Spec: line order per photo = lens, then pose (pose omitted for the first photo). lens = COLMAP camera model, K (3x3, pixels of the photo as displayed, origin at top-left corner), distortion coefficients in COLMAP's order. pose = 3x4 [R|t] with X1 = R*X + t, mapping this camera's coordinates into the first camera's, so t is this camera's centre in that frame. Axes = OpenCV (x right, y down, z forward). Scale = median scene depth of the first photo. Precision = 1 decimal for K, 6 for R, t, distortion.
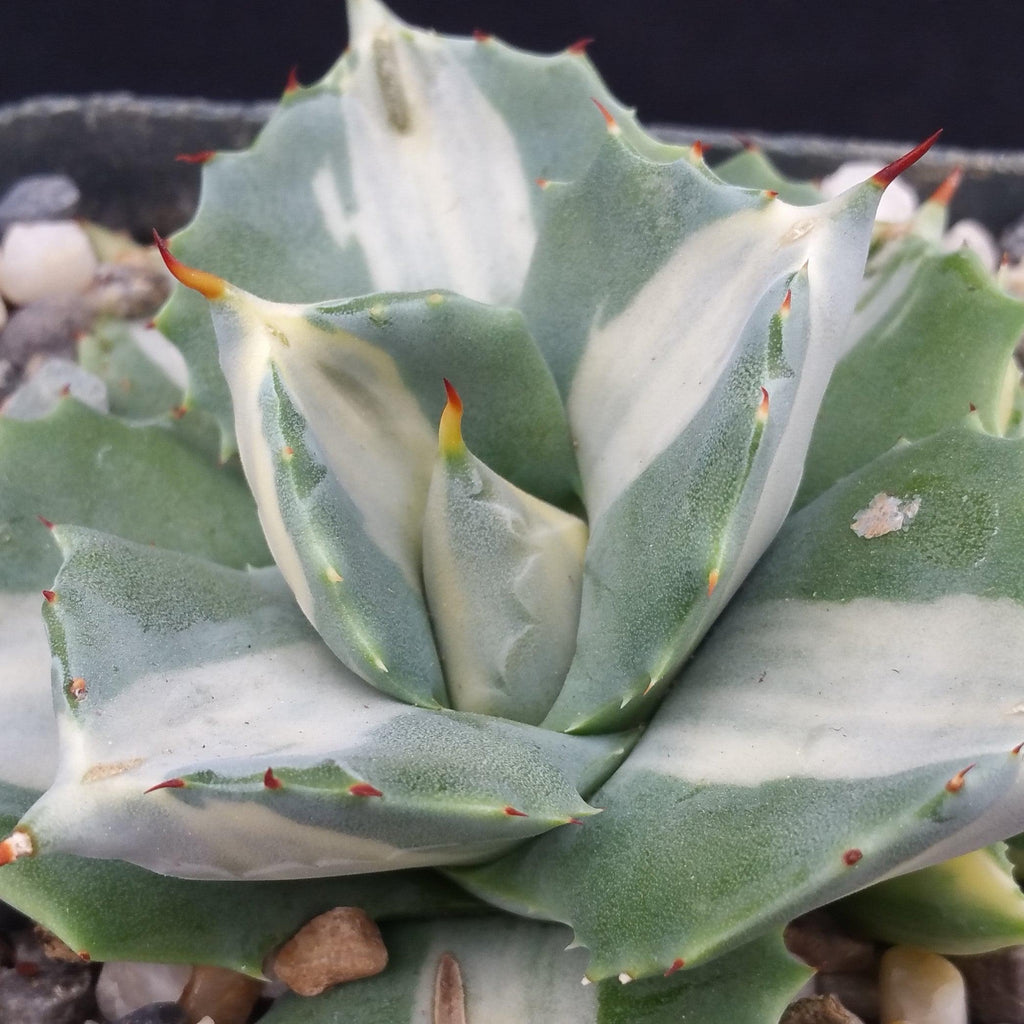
lens RADIAL K [[3072.7, 0, 491.2], [0, 3072.7, 511.2], [0, 0, 1]] dist [0.064011, 0.502060]
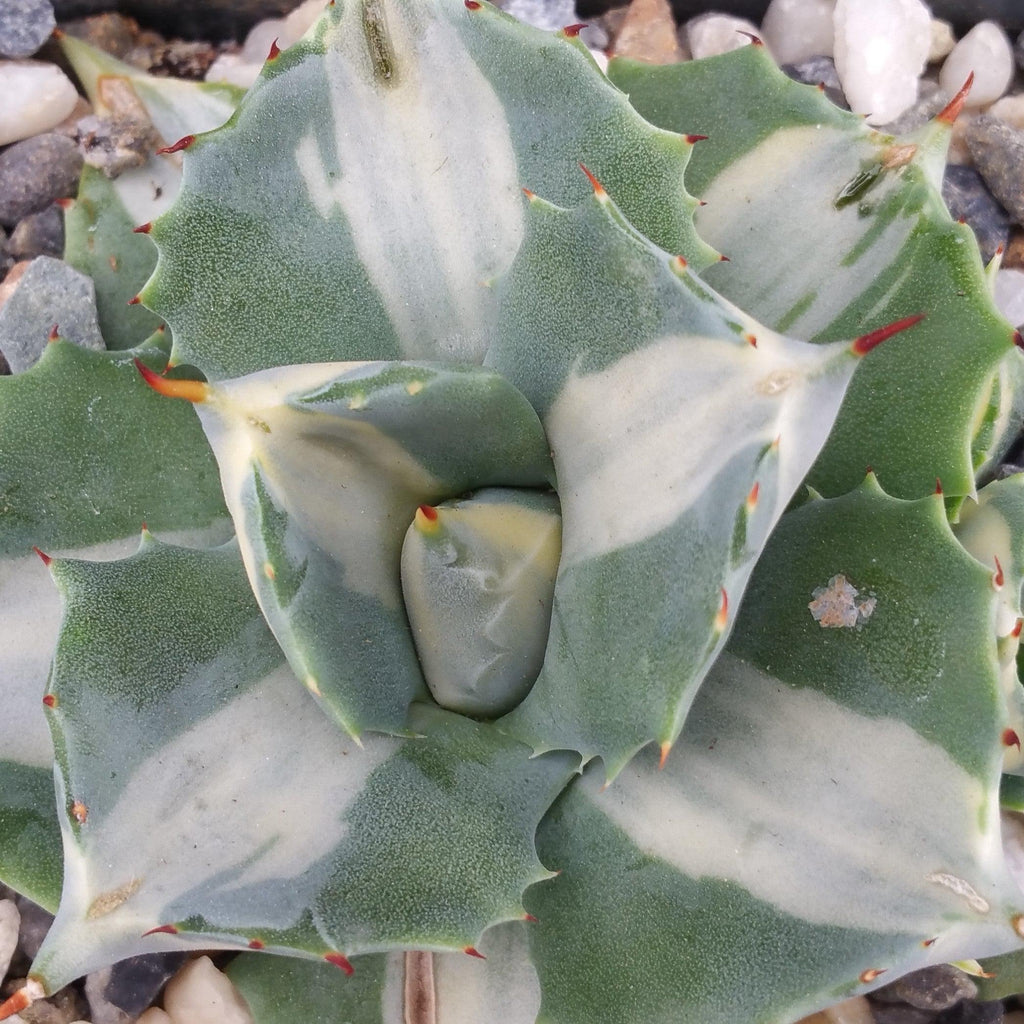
lens RADIAL K [[3208.6, 0, 422.8], [0, 3208.6, 512.1], [0, 0, 1]] dist [0.112430, 1.041445]
pose [[0.999140, 0.030926, -0.027629, 0.015293], [-0.011688, 0.849230, 0.527894, -0.602644], [0.039788, -0.527117, 0.848860, 0.084169]]
